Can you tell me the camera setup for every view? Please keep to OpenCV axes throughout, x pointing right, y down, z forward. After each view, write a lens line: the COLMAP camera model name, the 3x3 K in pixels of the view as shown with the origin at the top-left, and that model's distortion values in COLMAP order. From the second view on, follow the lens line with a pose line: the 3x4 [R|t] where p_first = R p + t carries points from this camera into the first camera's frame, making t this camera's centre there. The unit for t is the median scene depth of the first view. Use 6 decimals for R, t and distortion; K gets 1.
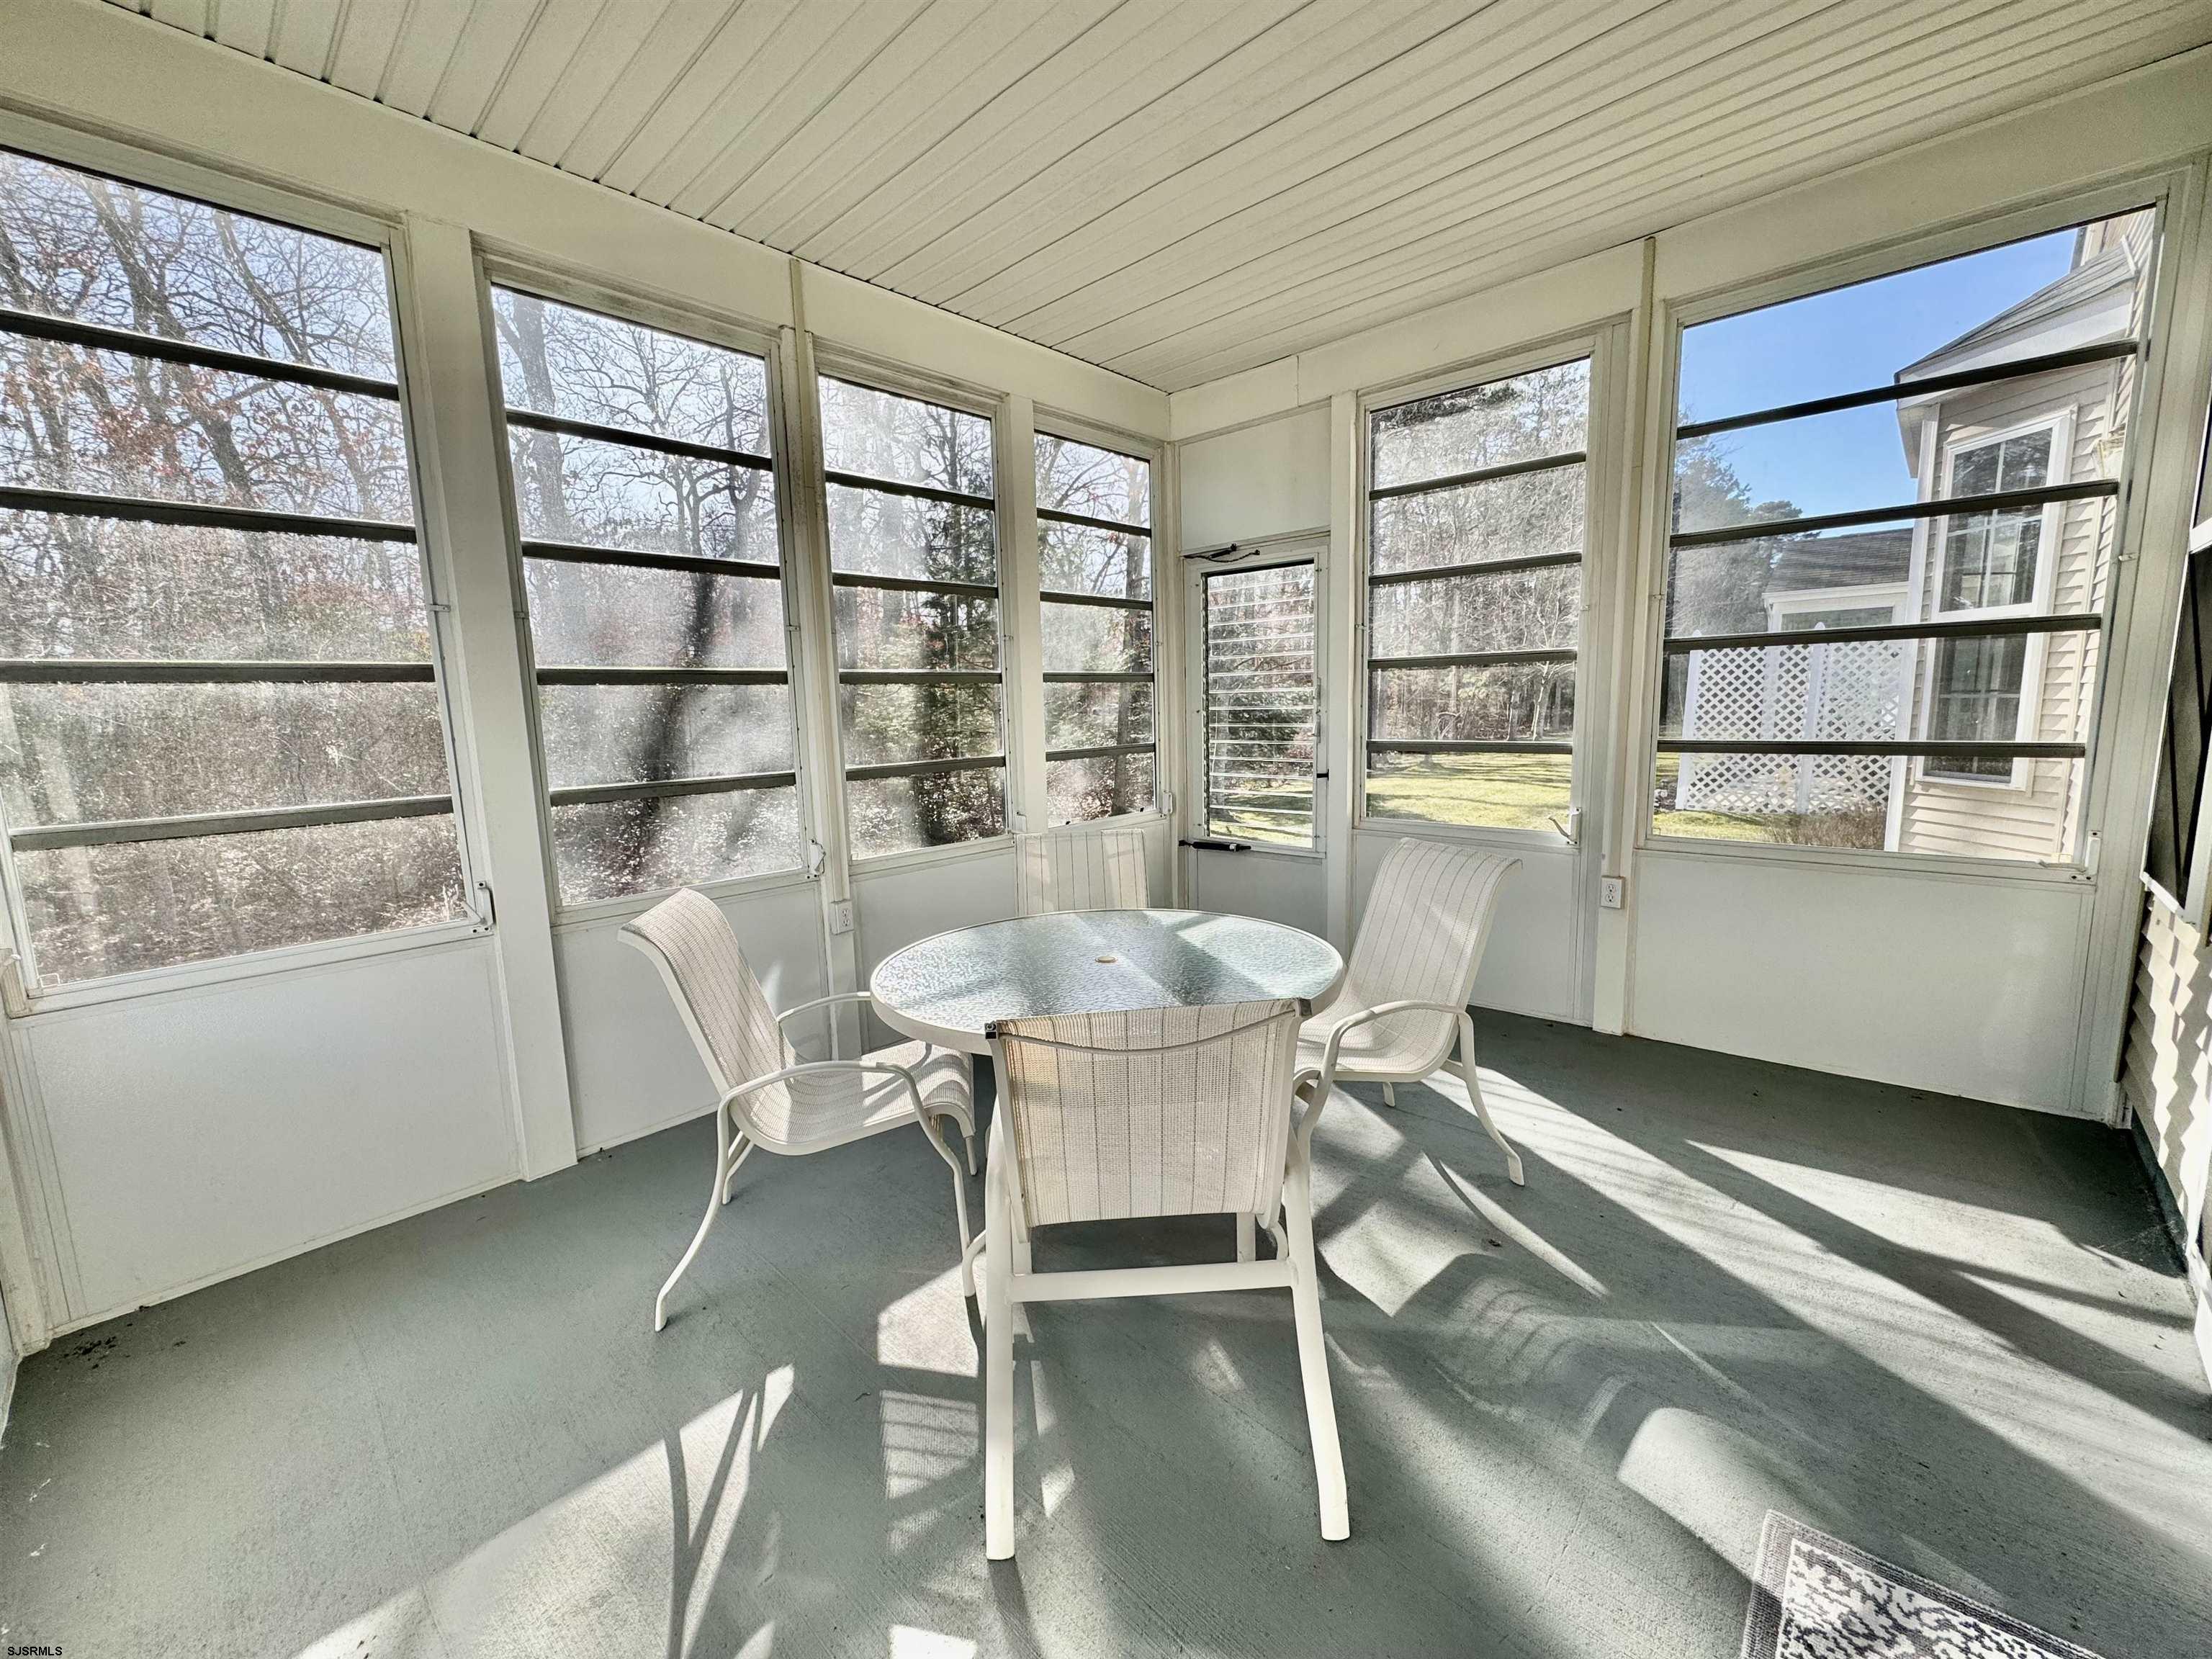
lens RADIAL K [[879.2, 0, 1106.0], [0, 879.2, 824.3], [0, 0, 1]] dist [-0.003054, 0.000173]
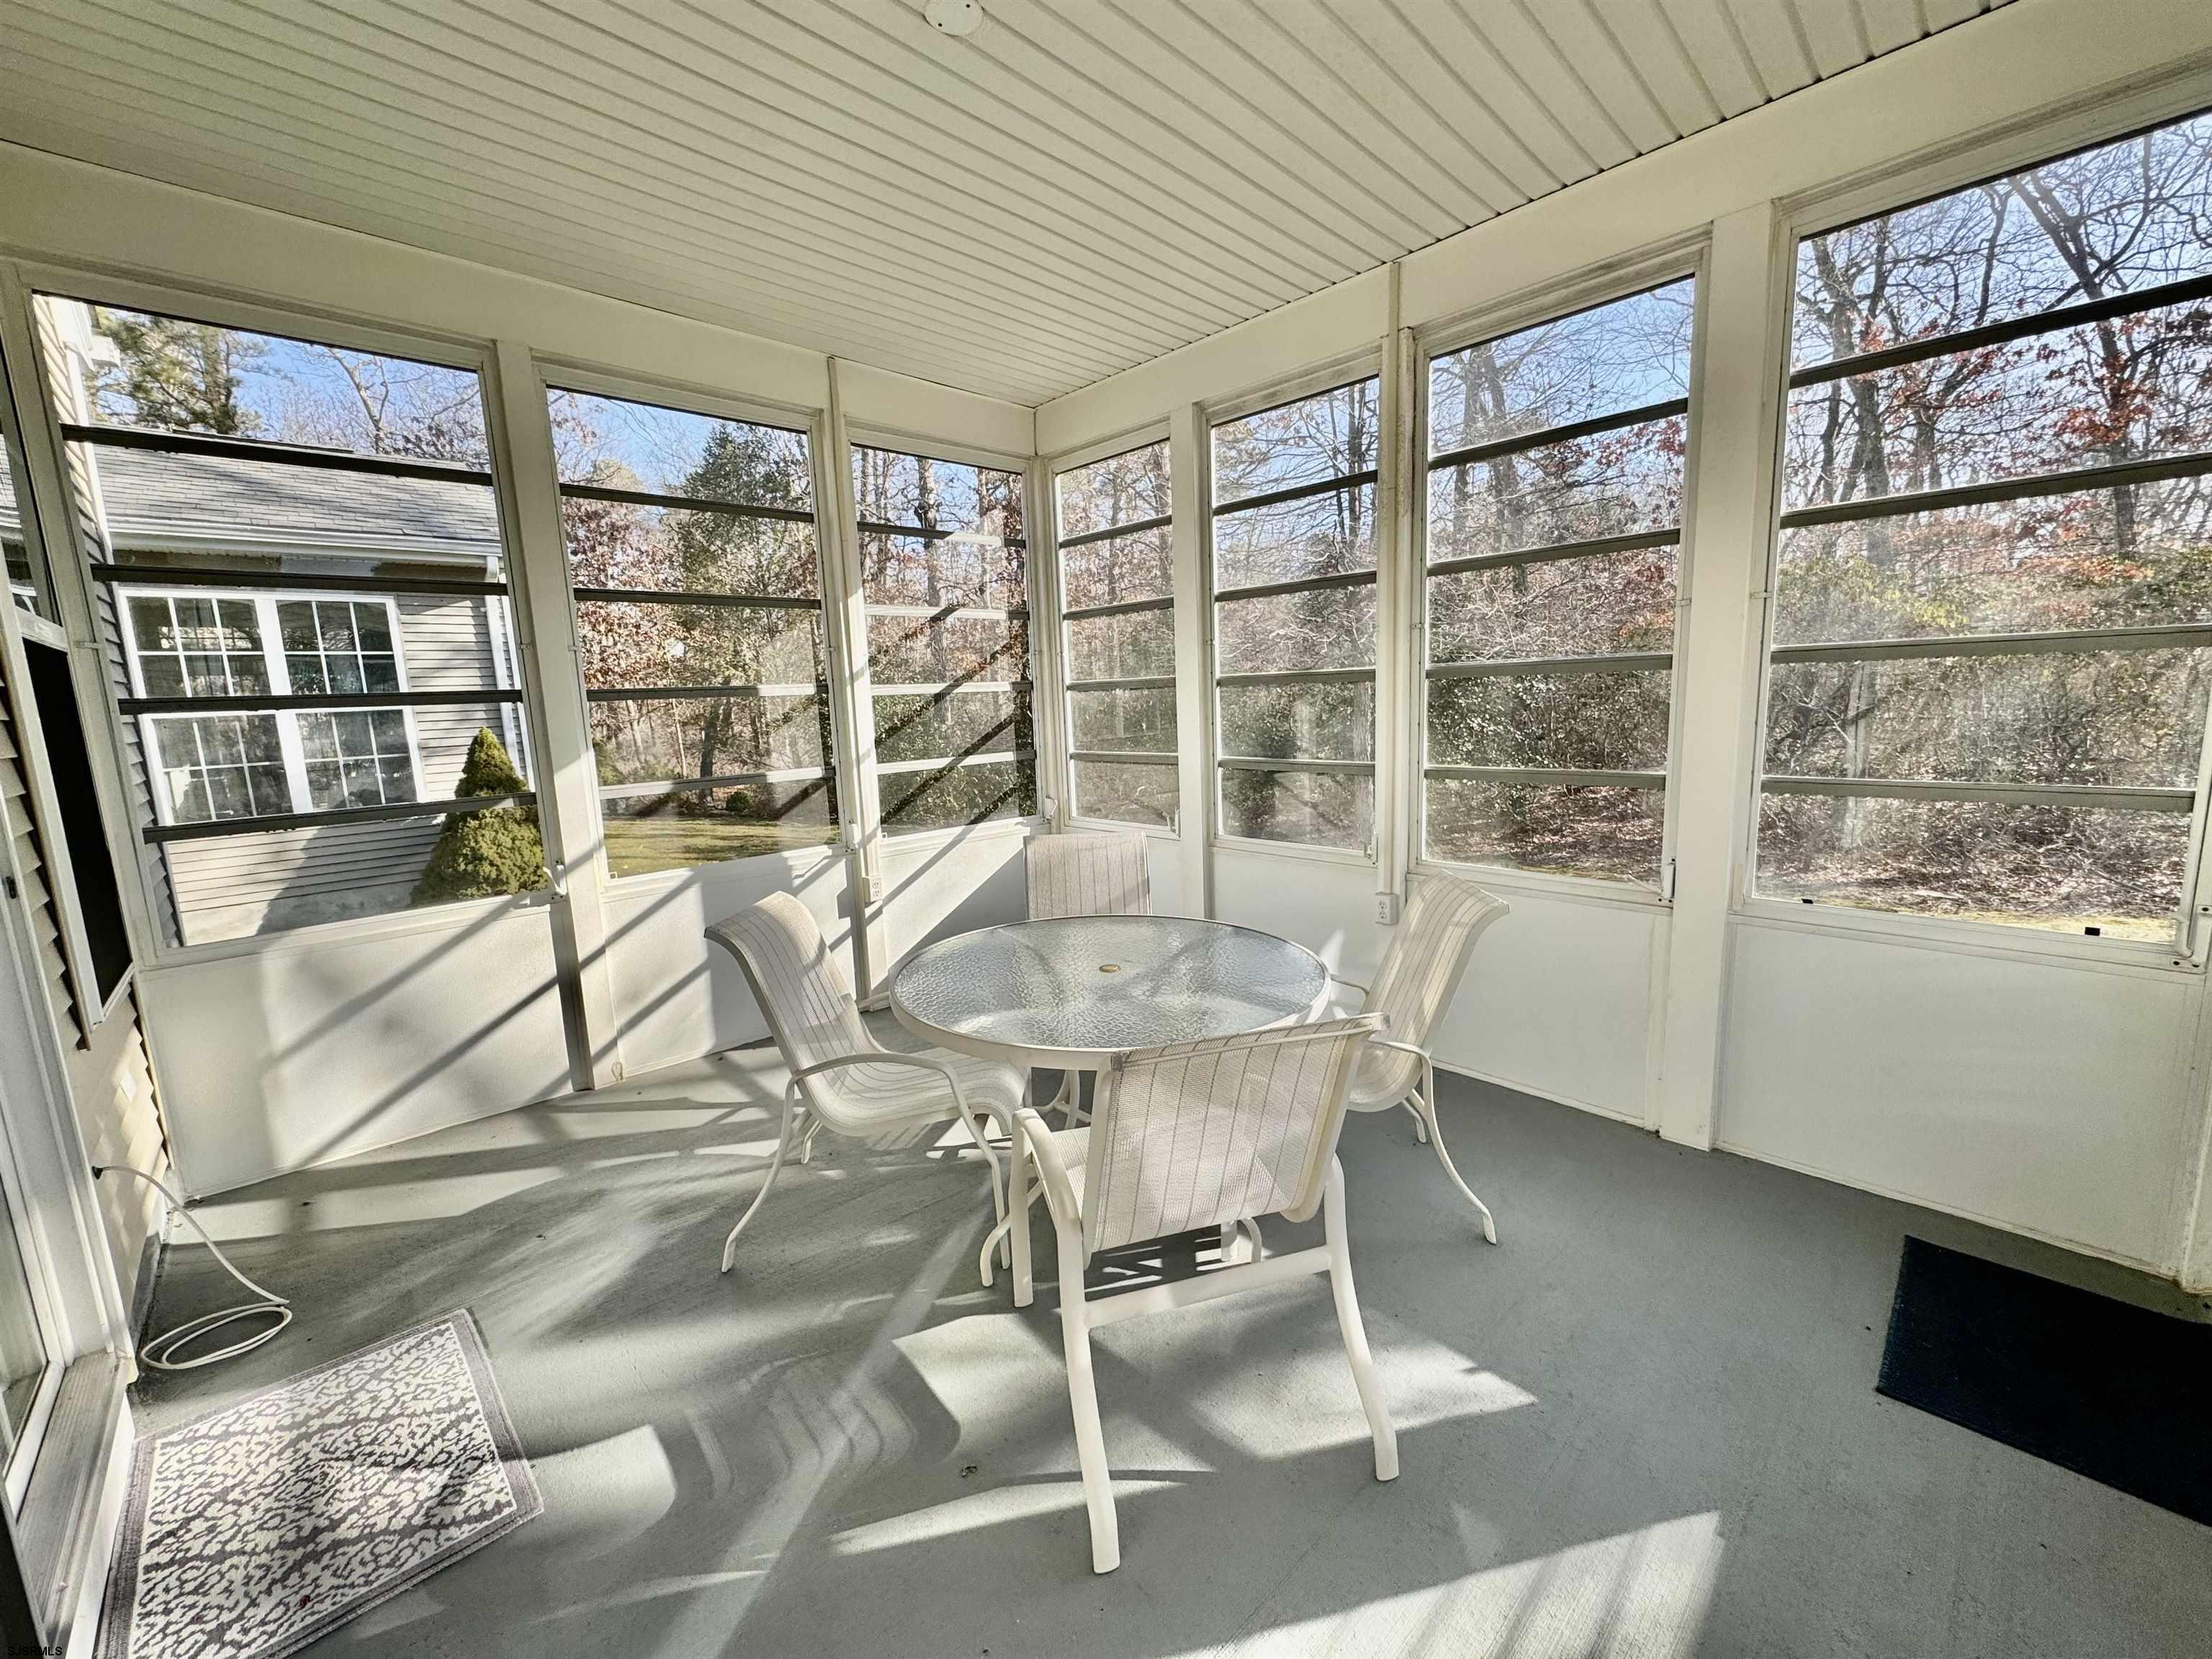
lens RADIAL K [[879.2, 0, 1106.0], [0, 879.2, 824.3], [0, 0, 1]] dist [-0.003054, 0.000173]
pose [[-0.054582, 0.172329, -0.983526, 1.199569], [-0.095998, 0.979526, 0.176956, -0.241163], [0.993884, 0.104076, -0.036921, 1.197869]]
